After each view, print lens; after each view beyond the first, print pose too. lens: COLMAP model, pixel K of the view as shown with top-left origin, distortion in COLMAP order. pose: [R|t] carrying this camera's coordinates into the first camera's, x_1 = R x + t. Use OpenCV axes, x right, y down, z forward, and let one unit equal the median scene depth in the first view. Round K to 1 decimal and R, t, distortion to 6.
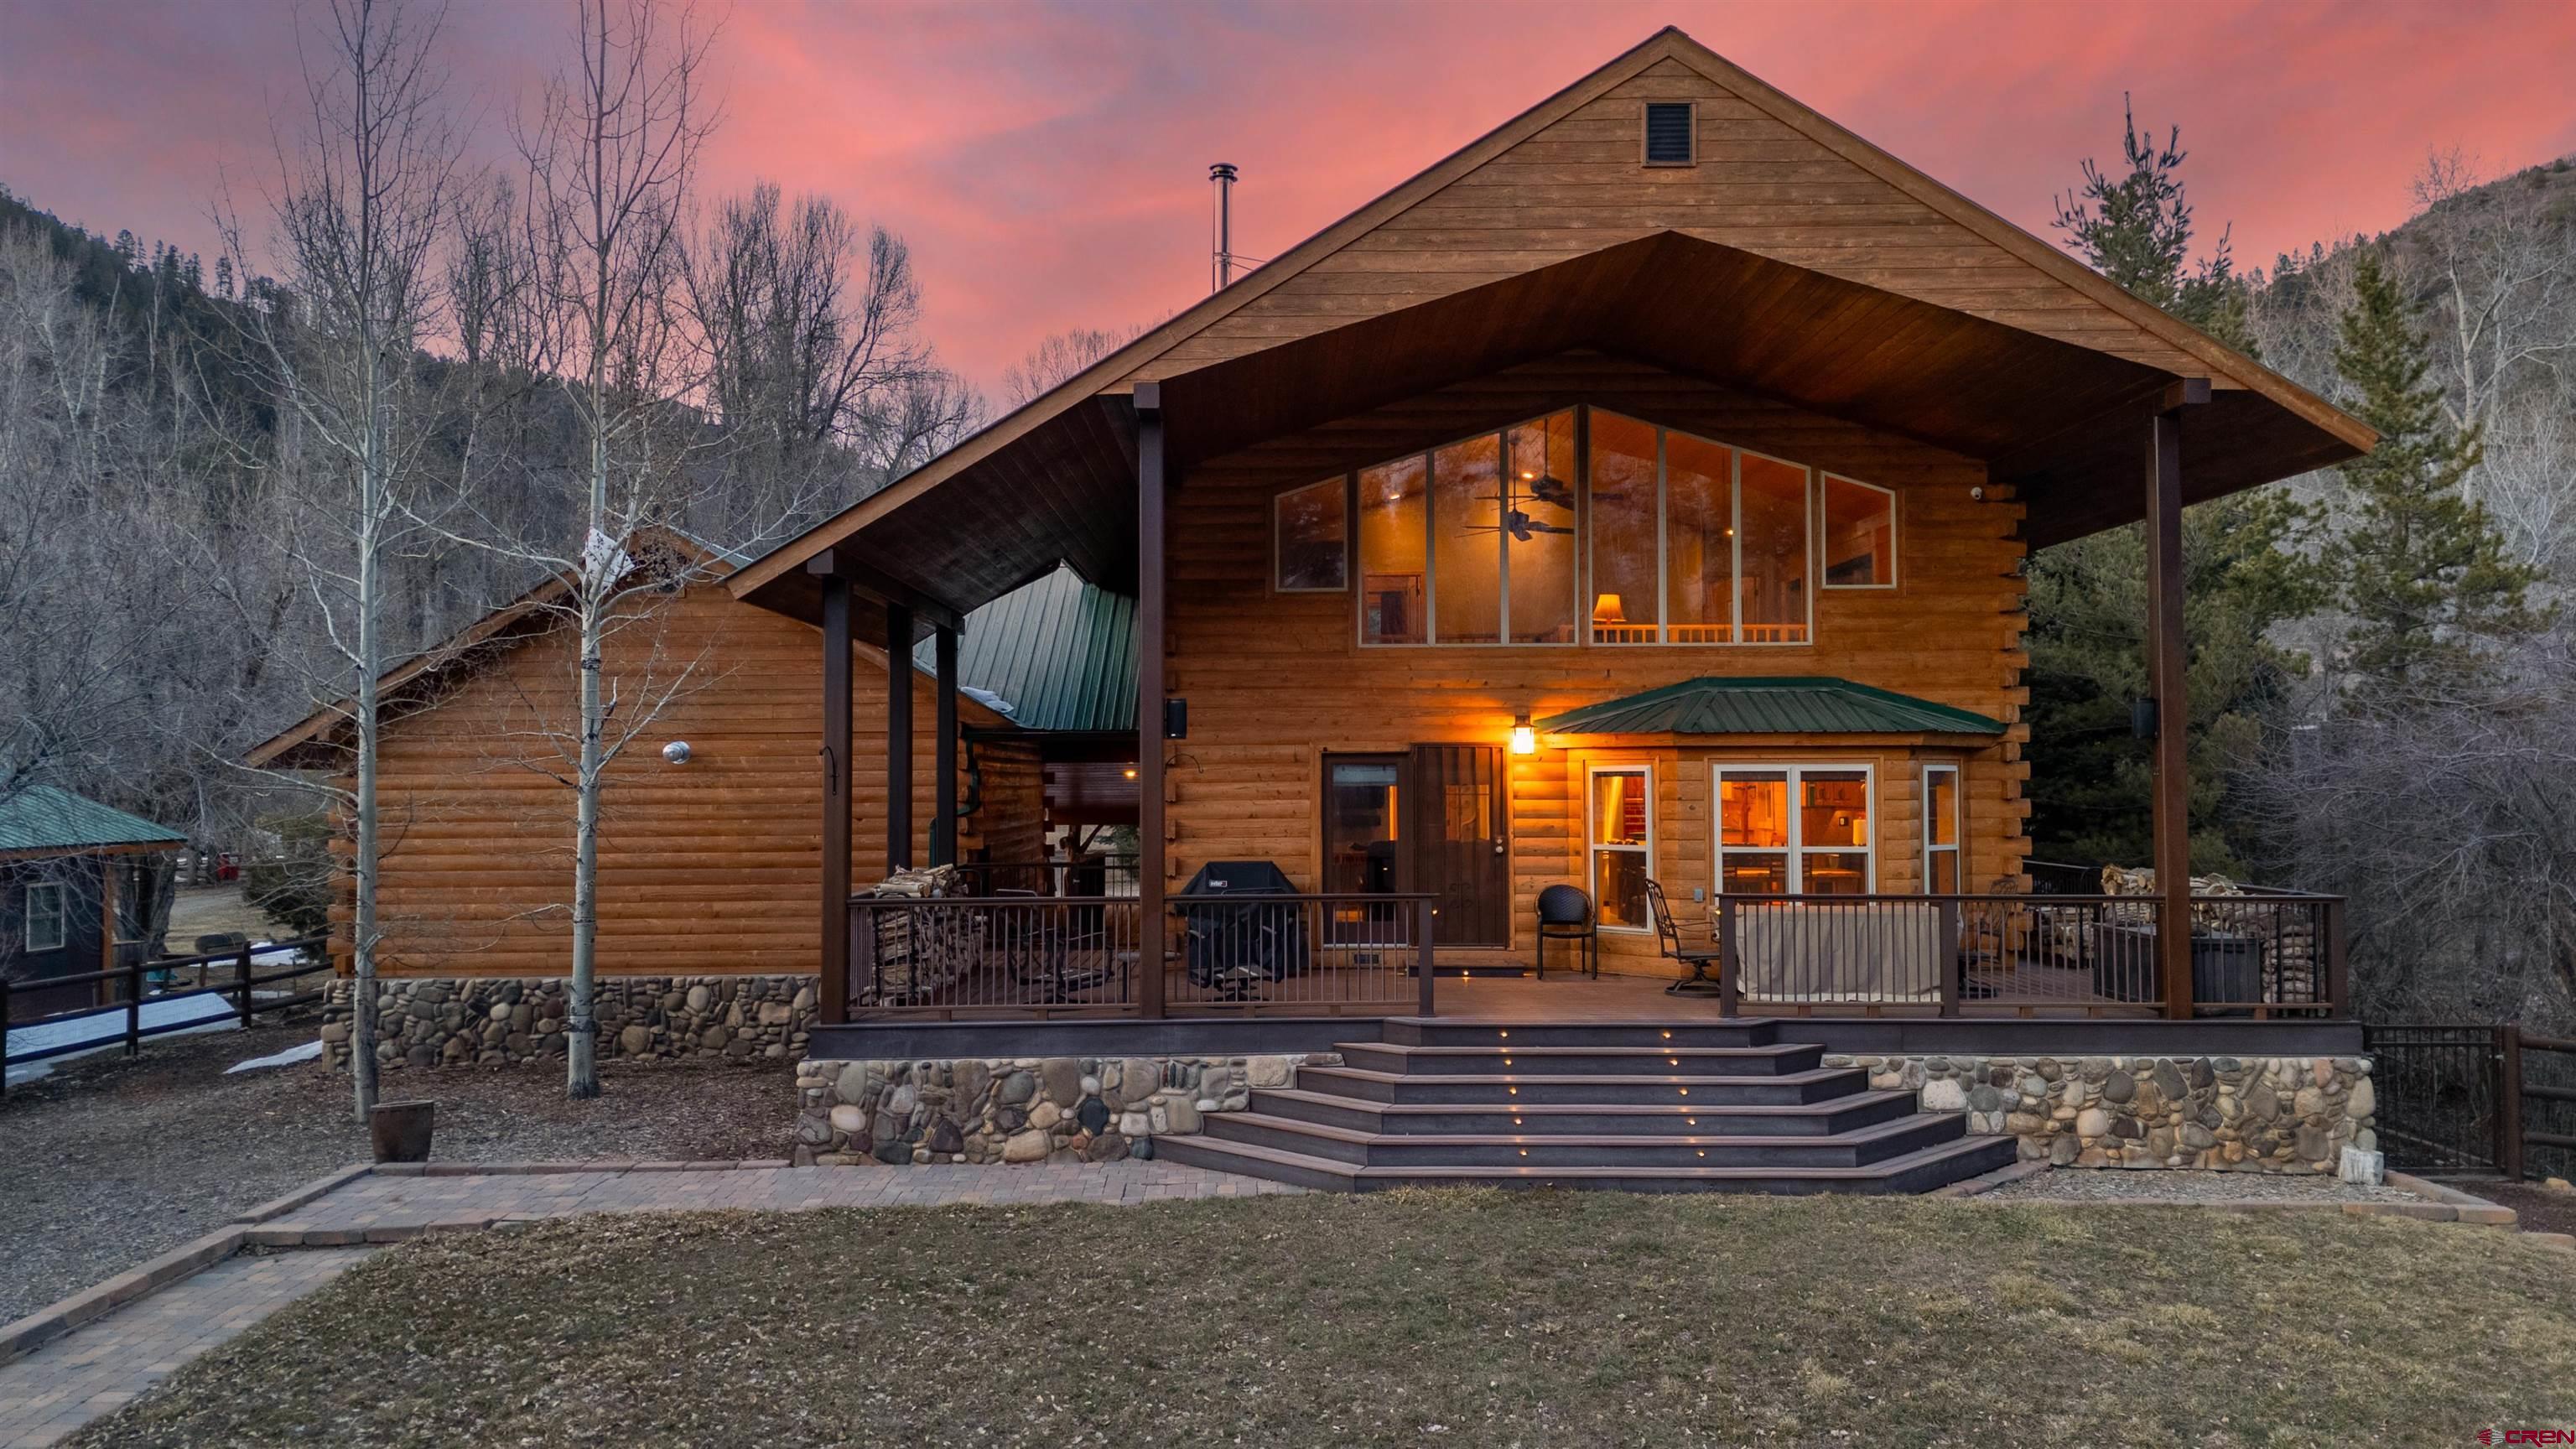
lens RADIAL K [[1872.1, 0, 1271.2], [0, 1872.1, 712.2], [0, 0, 1]] dist [0.077907, -0.039505]
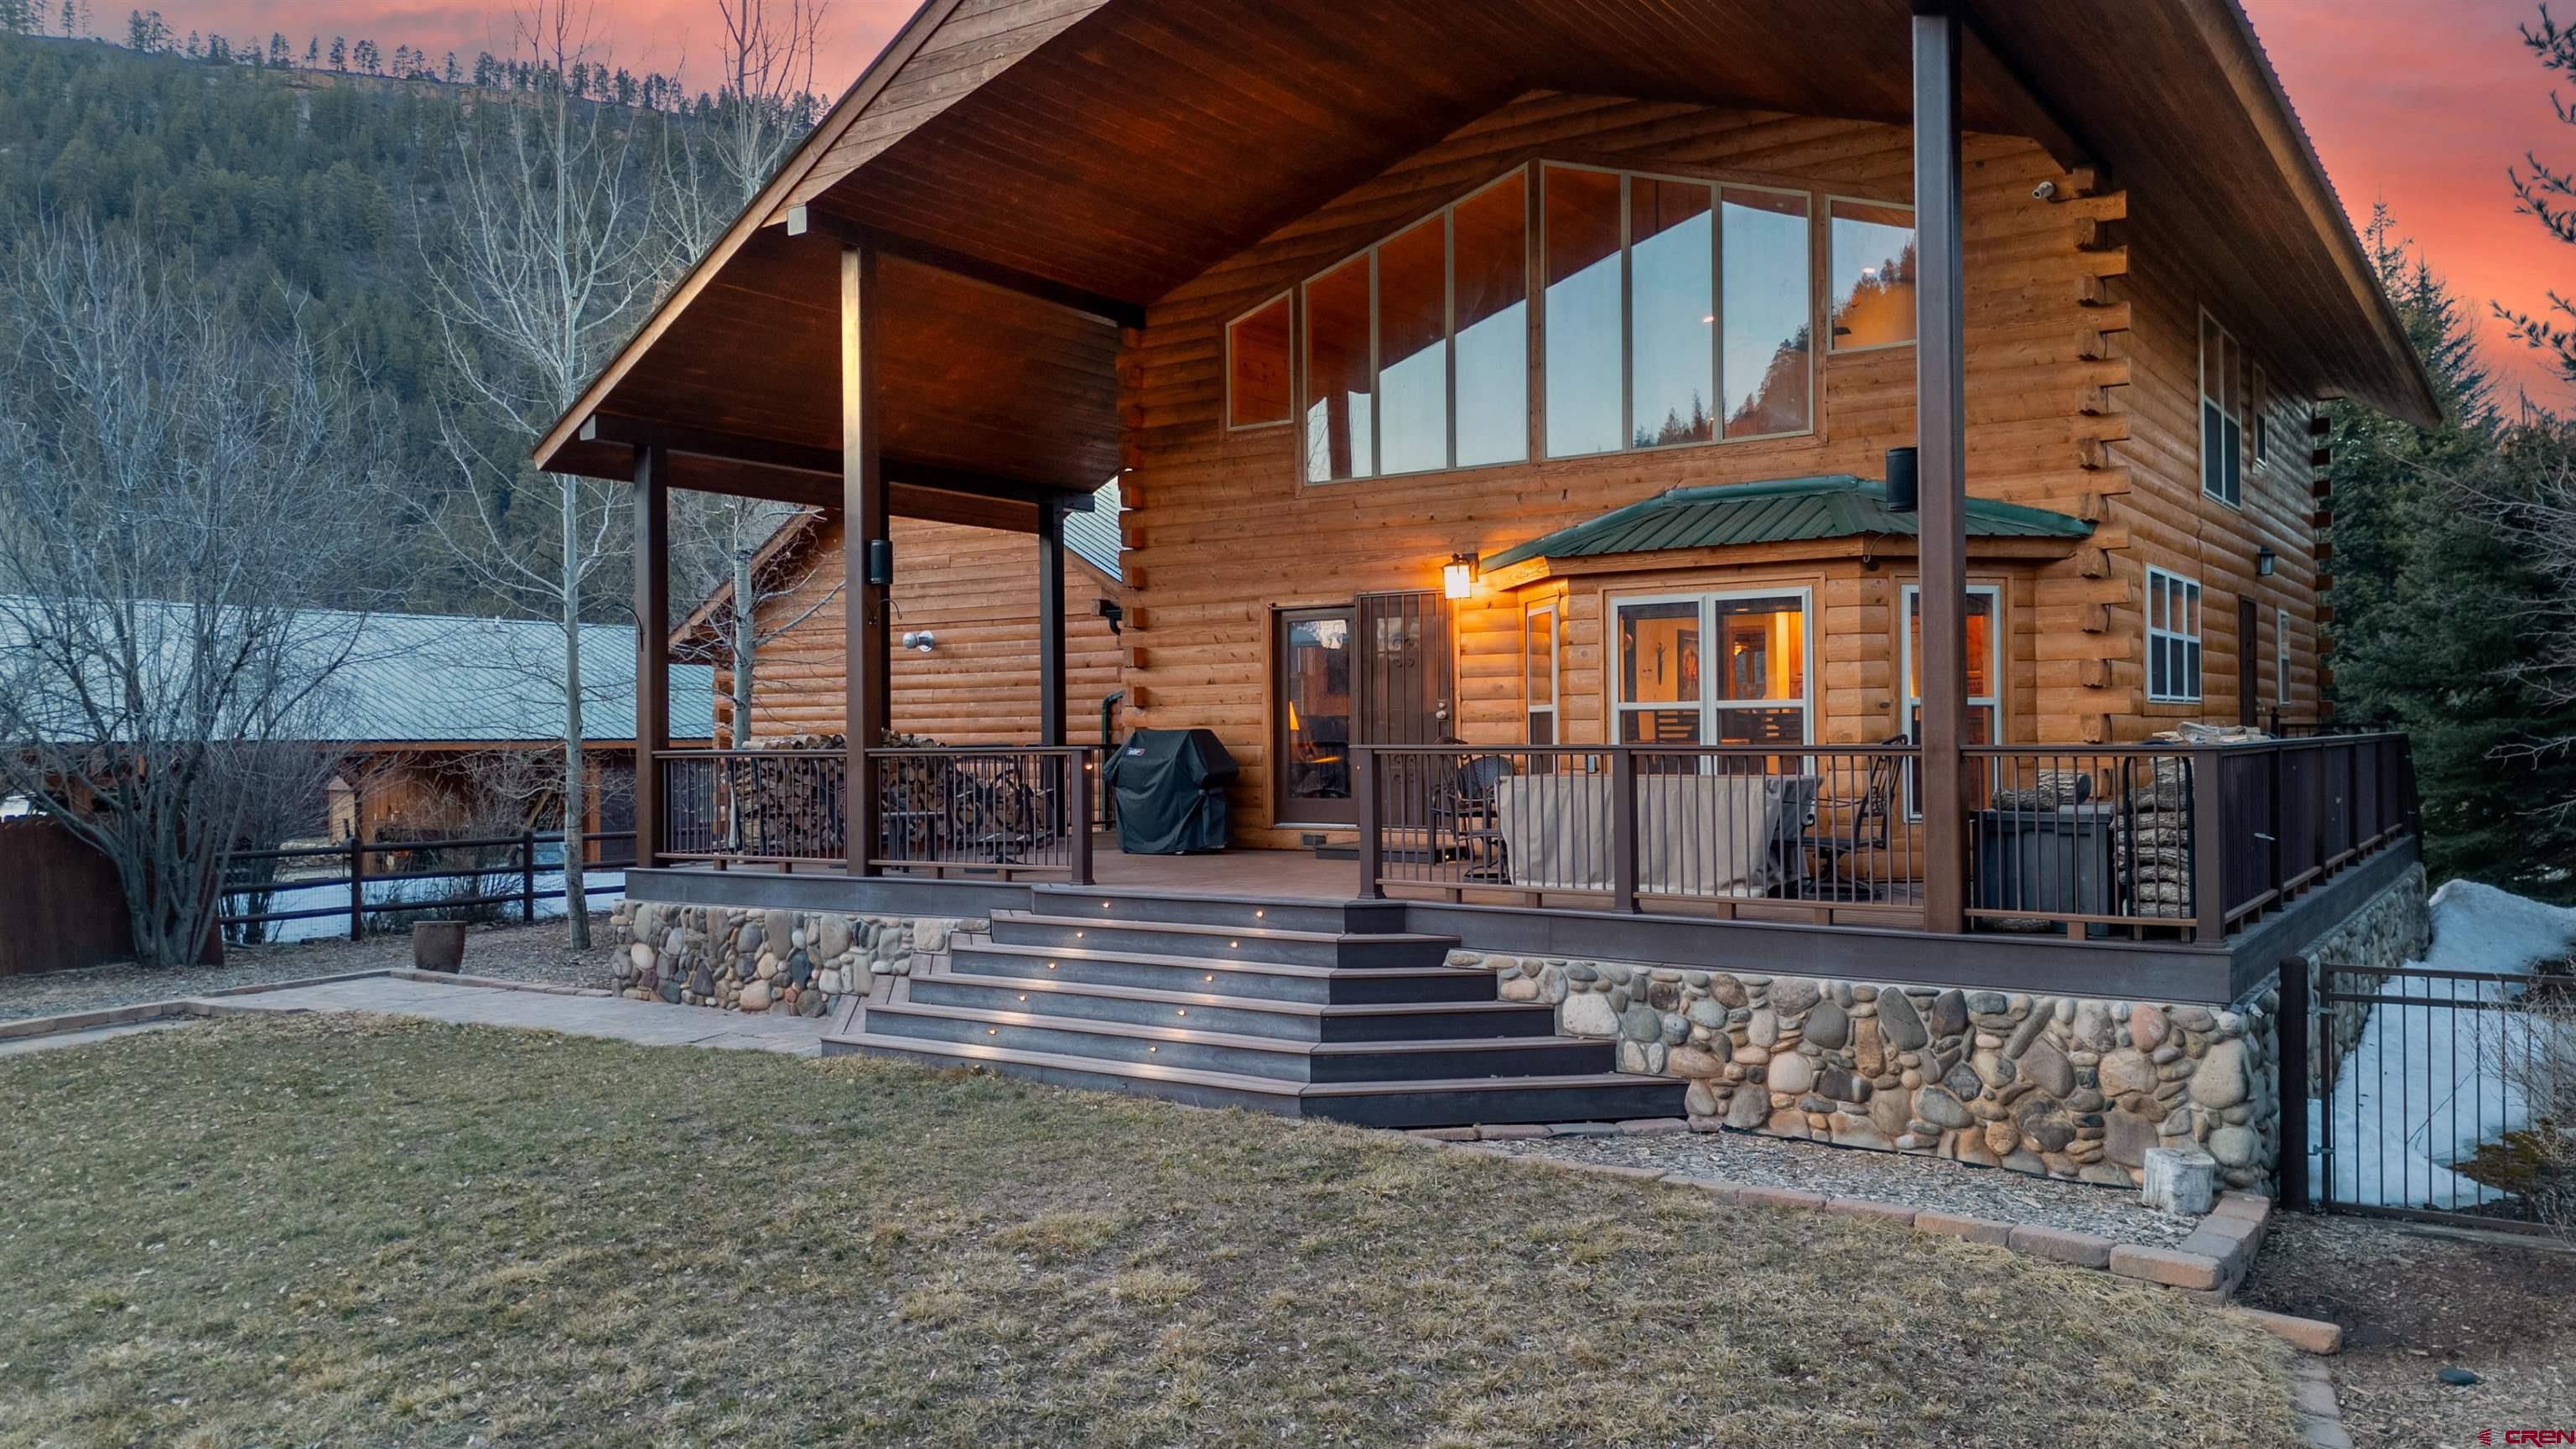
lens RADIAL K [[1872.1, 0, 1296.7], [0, 1872.1, 719.3], [0, 0, 1]] dist [0.077907, -0.039505]
pose [[0.821255, -0.008363, -0.570501, 0.675902], [0.024650, 0.999479, 0.020833, 0.069464], [0.570029, -0.031172, 0.821033, 0.341945]]
